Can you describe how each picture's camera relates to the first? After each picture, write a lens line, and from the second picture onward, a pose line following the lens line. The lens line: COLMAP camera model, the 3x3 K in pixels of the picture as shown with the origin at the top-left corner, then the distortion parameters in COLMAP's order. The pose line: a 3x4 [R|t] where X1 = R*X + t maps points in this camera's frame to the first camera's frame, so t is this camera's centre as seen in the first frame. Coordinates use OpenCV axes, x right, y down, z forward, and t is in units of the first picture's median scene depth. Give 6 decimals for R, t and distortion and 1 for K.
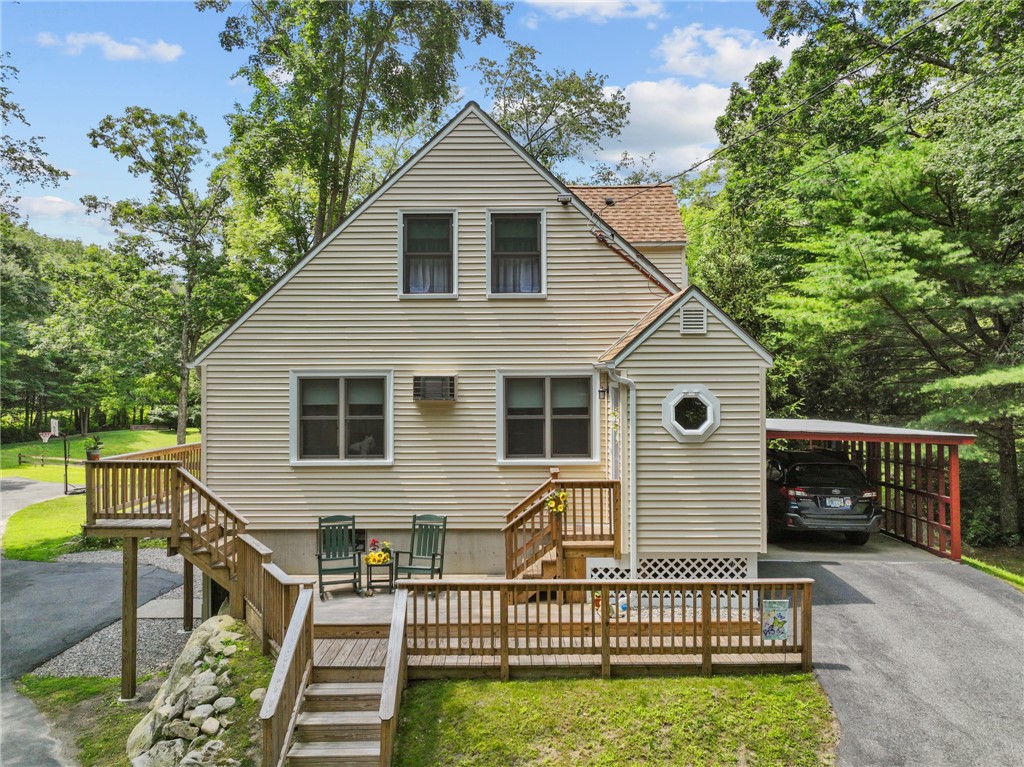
lens RADIAL K [[699.8, 0, 512.0], [0, 699.8, 383.5], [0, 0, 1]] dist [-0.001664, 0.002771]
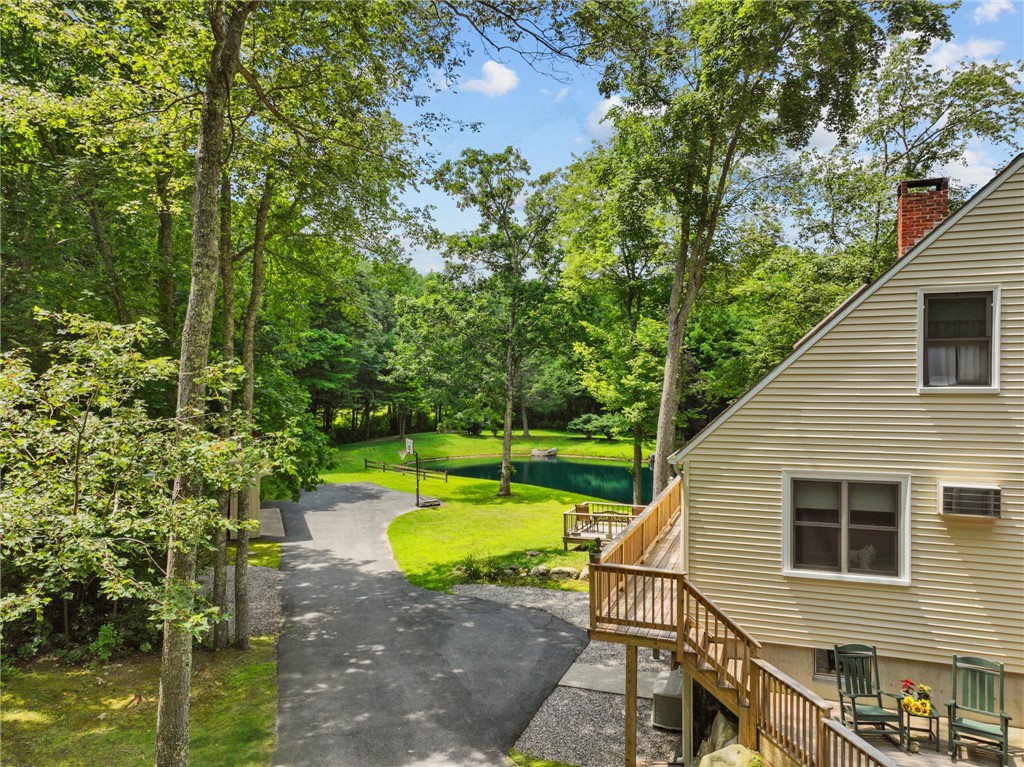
lens RADIAL K [[699.8, 0, 512.0], [0, 699.8, 383.5], [0, 0, 1]] dist [-0.001664, 0.002771]
pose [[0.940751, 0.002759, -0.339087, -0.336739], [0.001608, 0.999919, 0.012597, -0.143140], [0.339094, -0.012396, 0.940671, 0.023069]]
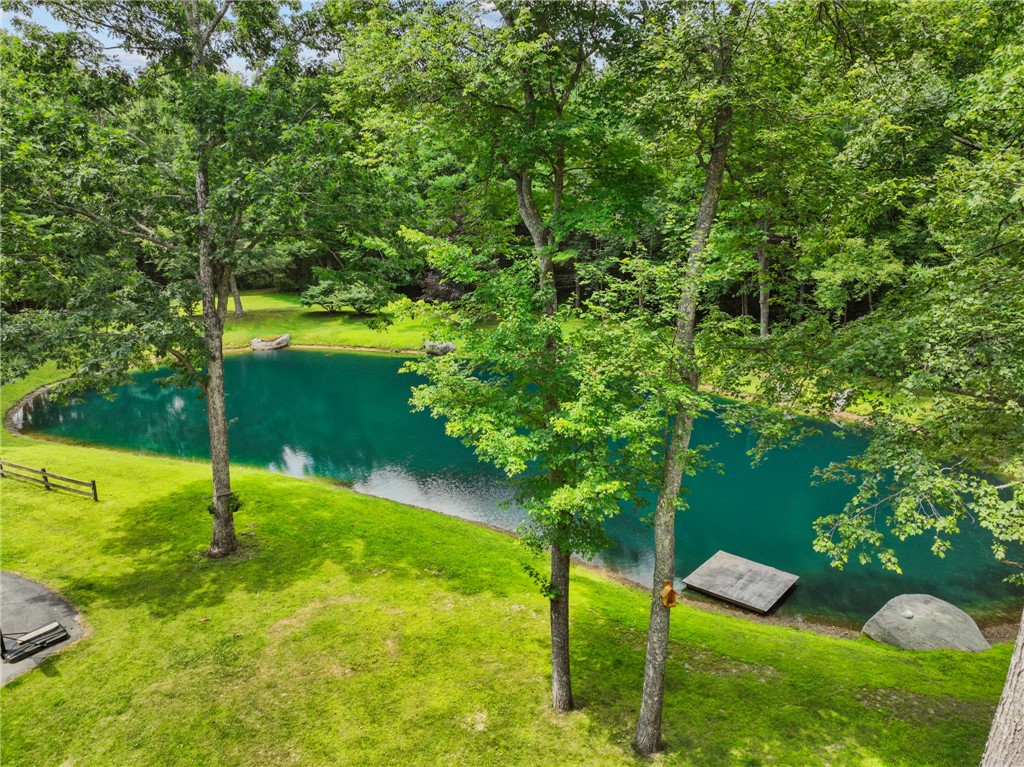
lens RADIAL K [[699.8, 0, 512.0], [0, 699.8, 383.5], [0, 0, 1]] dist [-0.001664, 0.002771]
pose [[0.998686, -0.004331, 0.051064, -0.900934], [-0.009556, 0.963206, 0.268594, -0.394580], [-0.050348, -0.268729, 0.961899, 1.622235]]
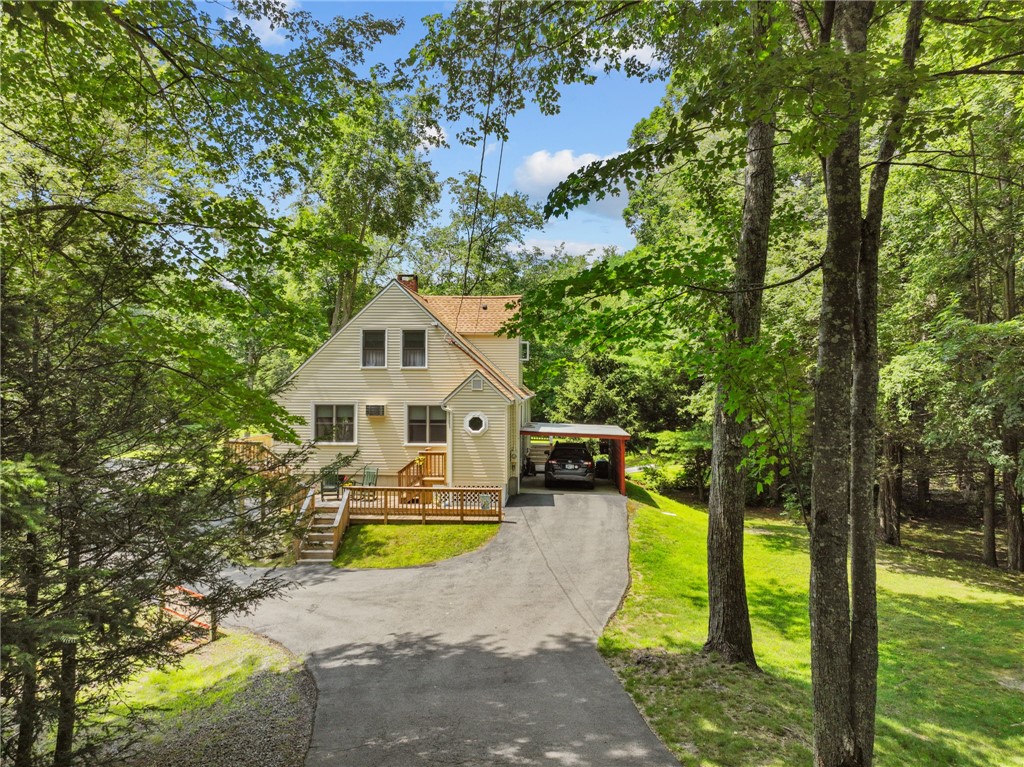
lens RADIAL K [[699.8, 0, 512.0], [0, 699.8, 383.5], [0, 0, 1]] dist [-0.001664, 0.002771]
pose [[0.998032, 0.008632, -0.062117, 0.446179], [-0.008349, 0.999954, 0.004814, -0.090292], [0.062156, -0.004286, 0.998057, -1.148452]]
